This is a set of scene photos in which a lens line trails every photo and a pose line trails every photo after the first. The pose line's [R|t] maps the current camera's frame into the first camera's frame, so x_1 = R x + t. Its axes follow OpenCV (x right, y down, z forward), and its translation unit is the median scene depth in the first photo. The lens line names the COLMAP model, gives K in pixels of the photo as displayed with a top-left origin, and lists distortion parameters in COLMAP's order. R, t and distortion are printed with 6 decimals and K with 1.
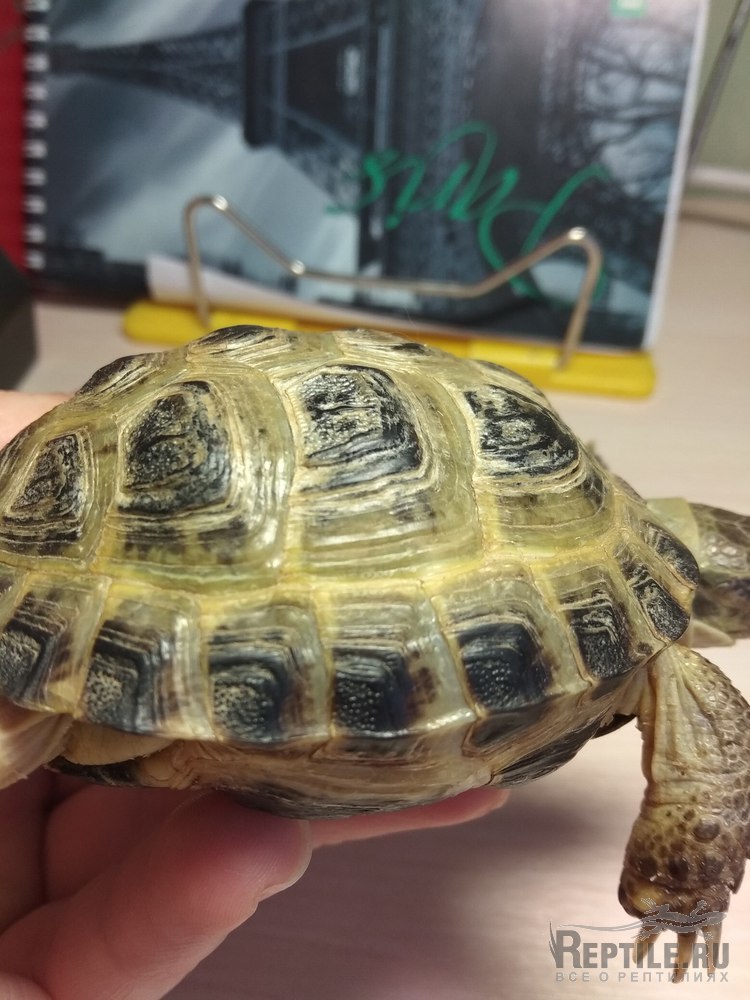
lens RADIAL K [[867.1, 0, 375.0], [0, 867.1, 500.0], [0, 0, 1]] dist [0.127090, -0.245954]
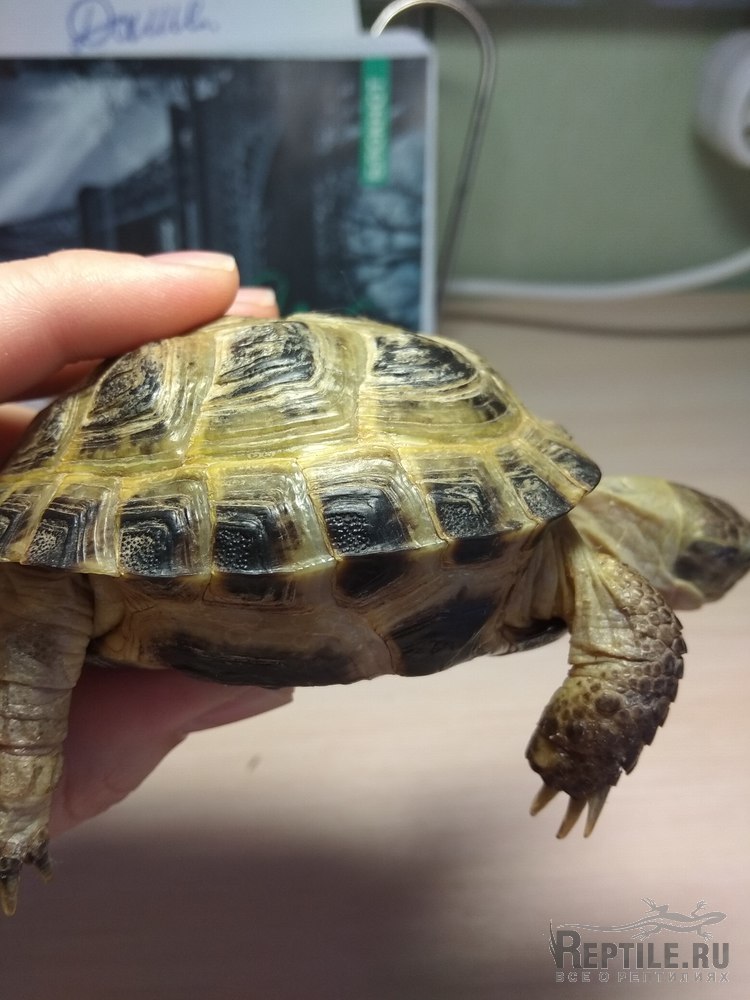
lens RADIAL K [[867.1, 0, 375.0], [0, 867.1, 500.0], [0, 0, 1]] dist [0.127090, -0.245954]
pose [[0.973108, -0.061291, -0.222048, 0.412363], [0.023565, 0.985382, -0.168720, 0.347291], [0.229143, 0.158951, 0.960327, -0.125756]]
